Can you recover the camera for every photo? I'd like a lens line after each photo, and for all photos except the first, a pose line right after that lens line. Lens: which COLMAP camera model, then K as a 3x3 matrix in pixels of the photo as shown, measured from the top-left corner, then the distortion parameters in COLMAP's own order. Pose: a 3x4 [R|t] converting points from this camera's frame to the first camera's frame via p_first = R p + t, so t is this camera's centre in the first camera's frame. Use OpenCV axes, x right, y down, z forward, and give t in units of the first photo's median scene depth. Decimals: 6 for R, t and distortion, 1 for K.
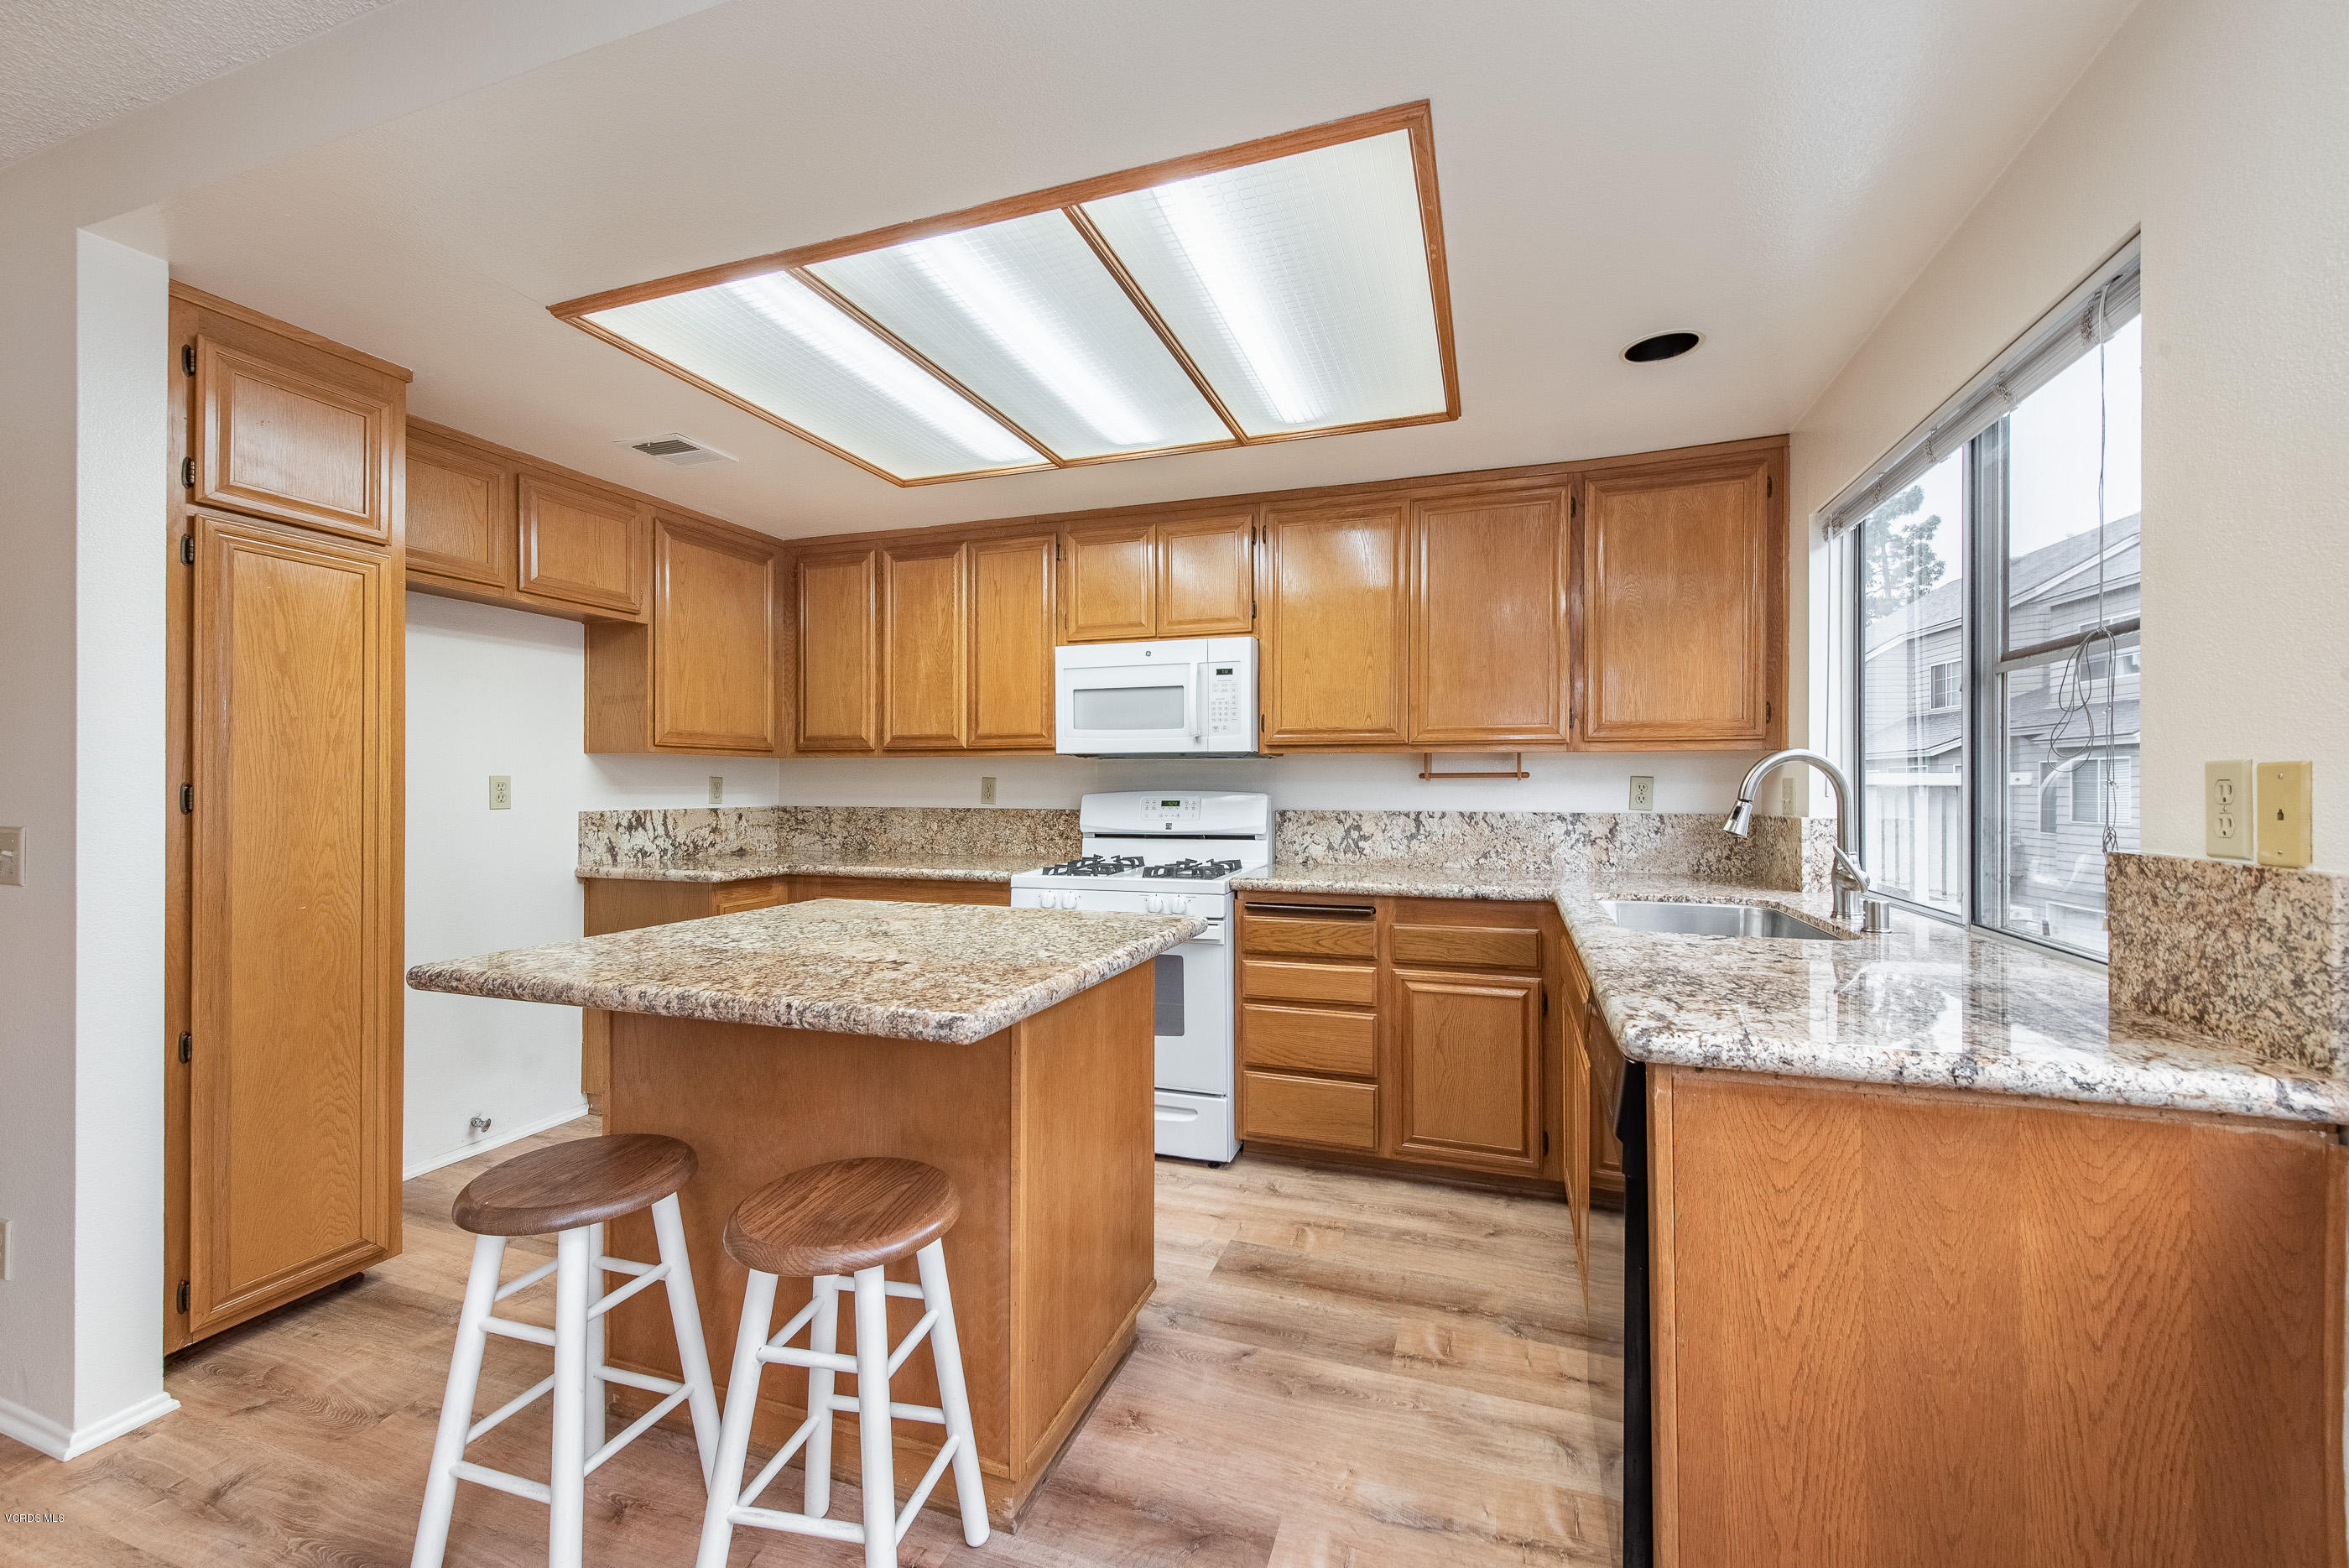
lens RADIAL K [[929.2, 0, 1174.5], [0, 929.2, 784.0], [0, 0, 1]] dist [0.018472, -0.006899]
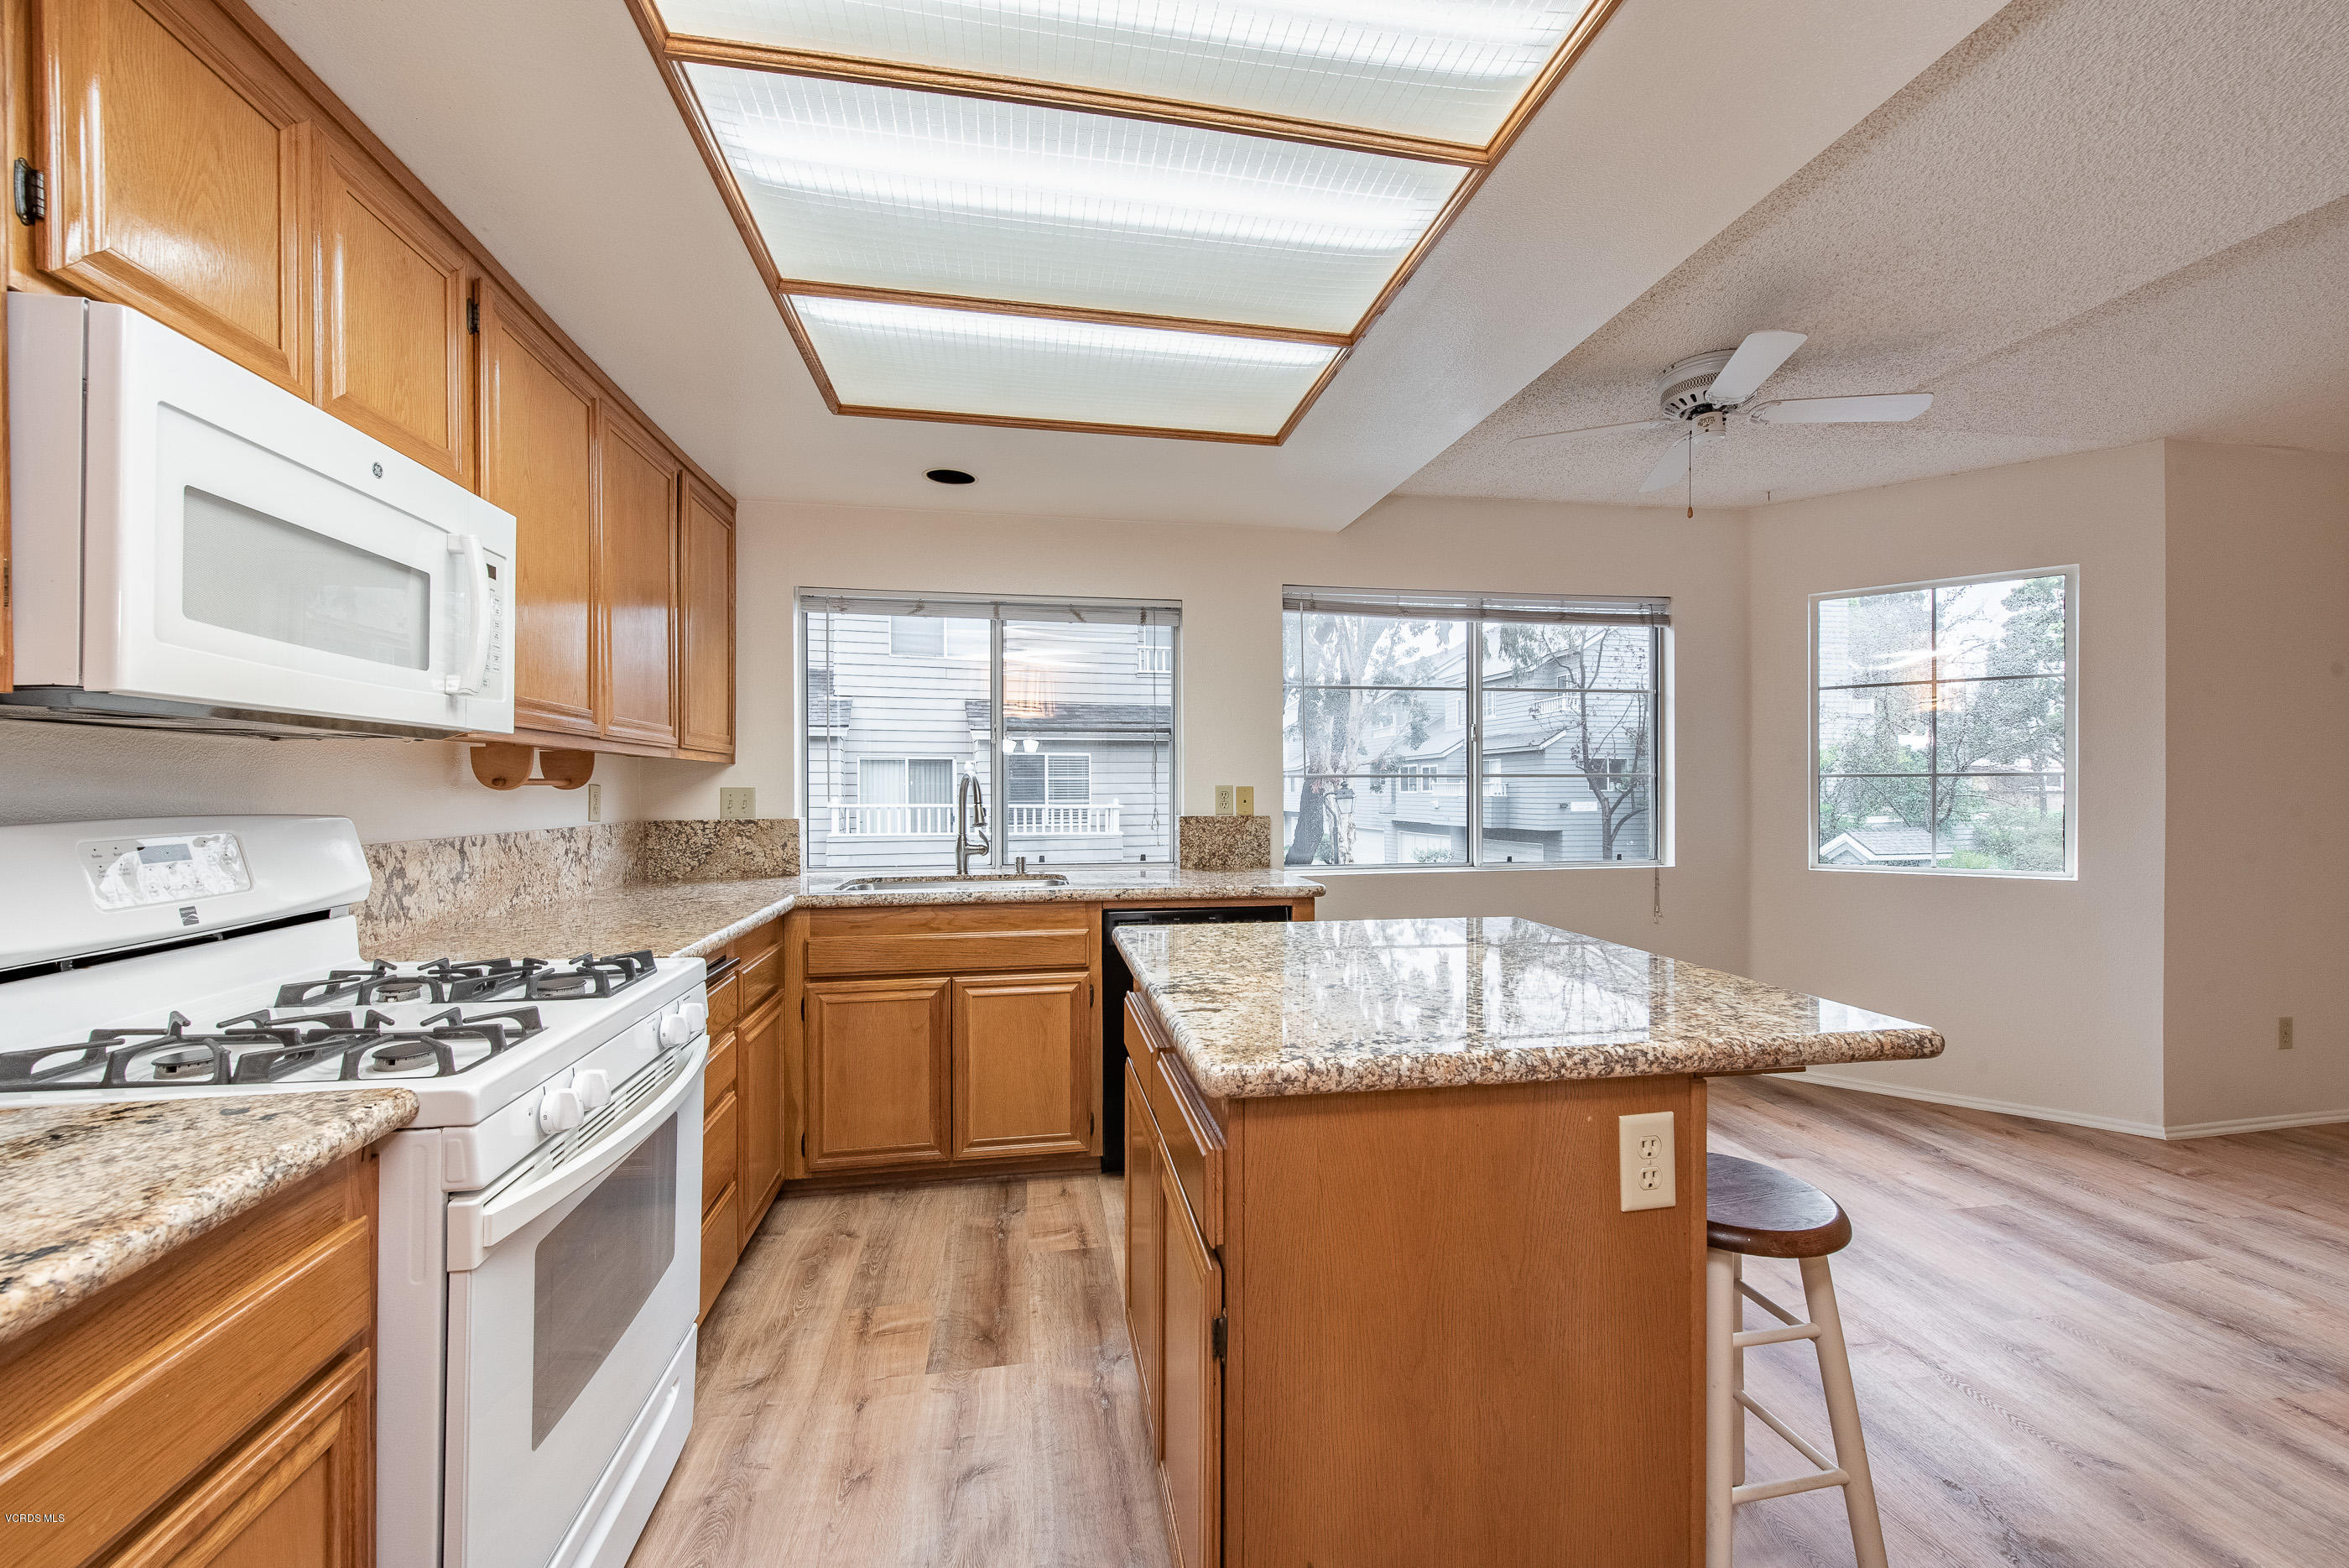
lens RADIAL K [[920.2, 0, 1178.3], [0, 920.2, 791.2], [0, 0, 1]] dist [0.018796, -0.007446]
pose [[-0.490658, -0.002450, 0.871349, -0.644456], [-0.000444, 0.999997, 0.002561, -0.004906], [-0.871352, 0.000870, -0.490657, 1.066461]]
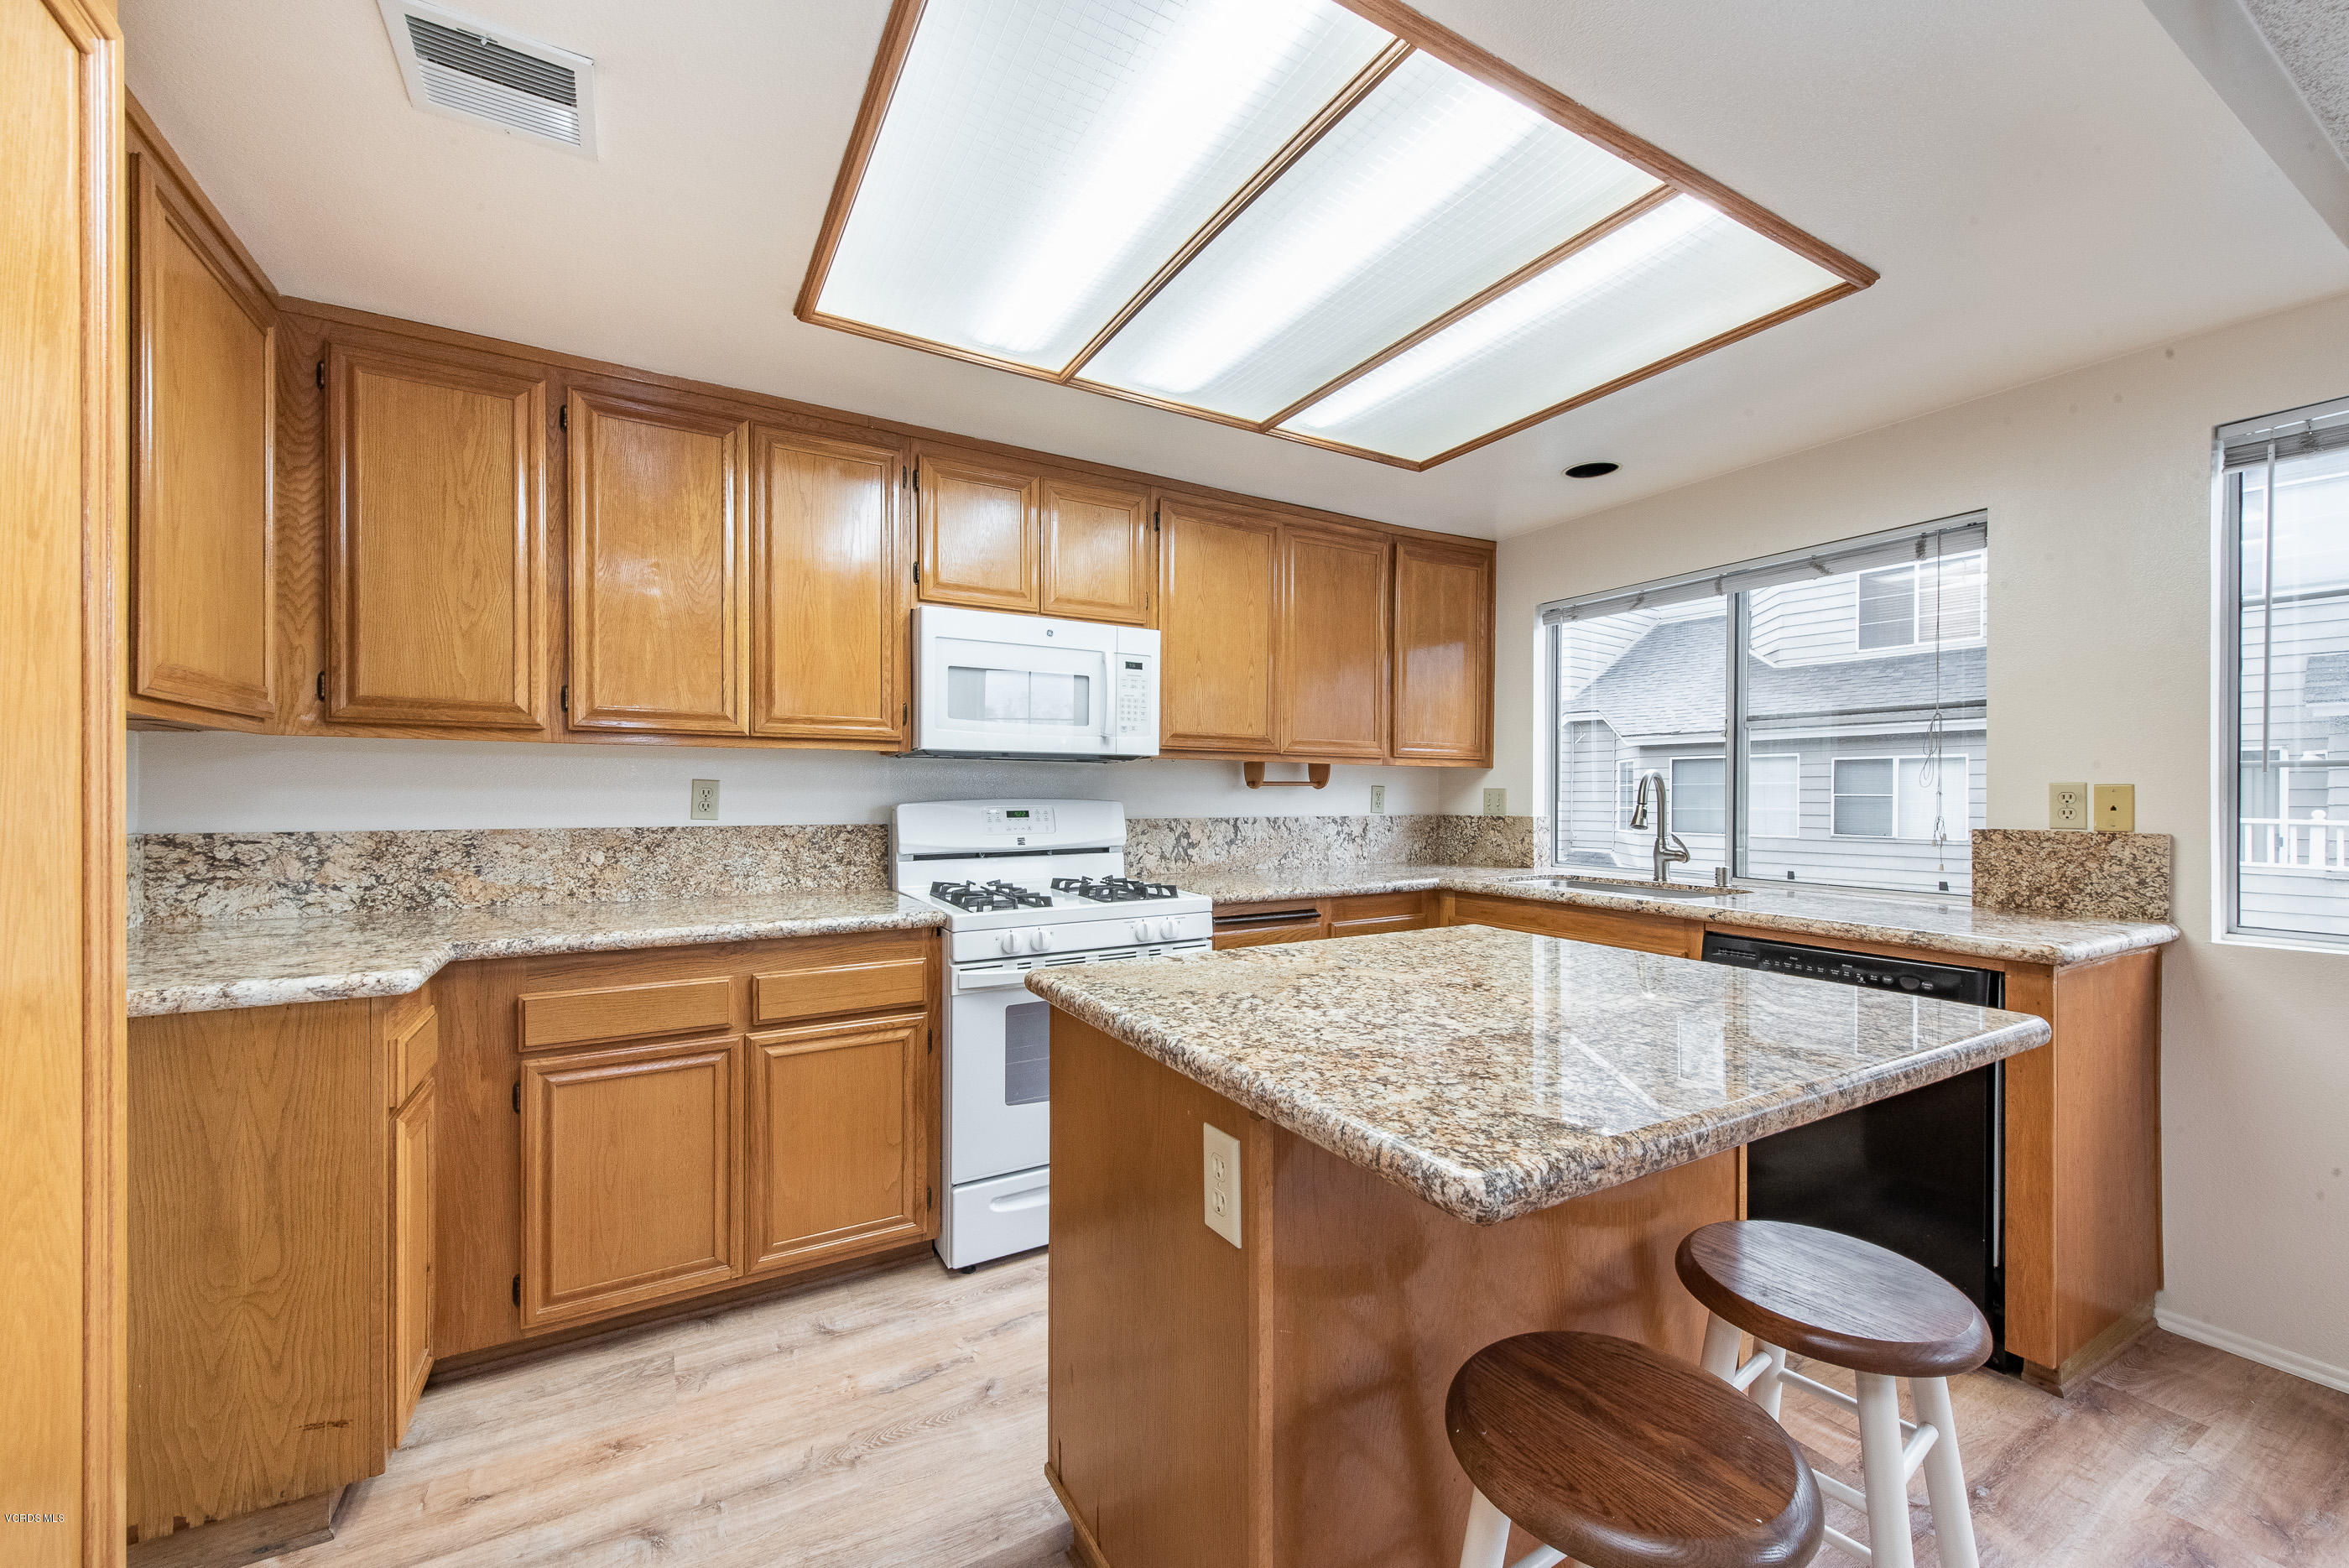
lens RADIAL K [[924.7, 0, 1182.1], [0, 924.7, 798.8], [0, 0, 1]] dist [0.018335, -0.007034]
pose [[0.650271, -0.003117, 0.759696, -0.687062], [-0.003526, 0.999968, 0.007122, 0.001040], [-0.759694, -0.007310, 0.650239, 0.443923]]
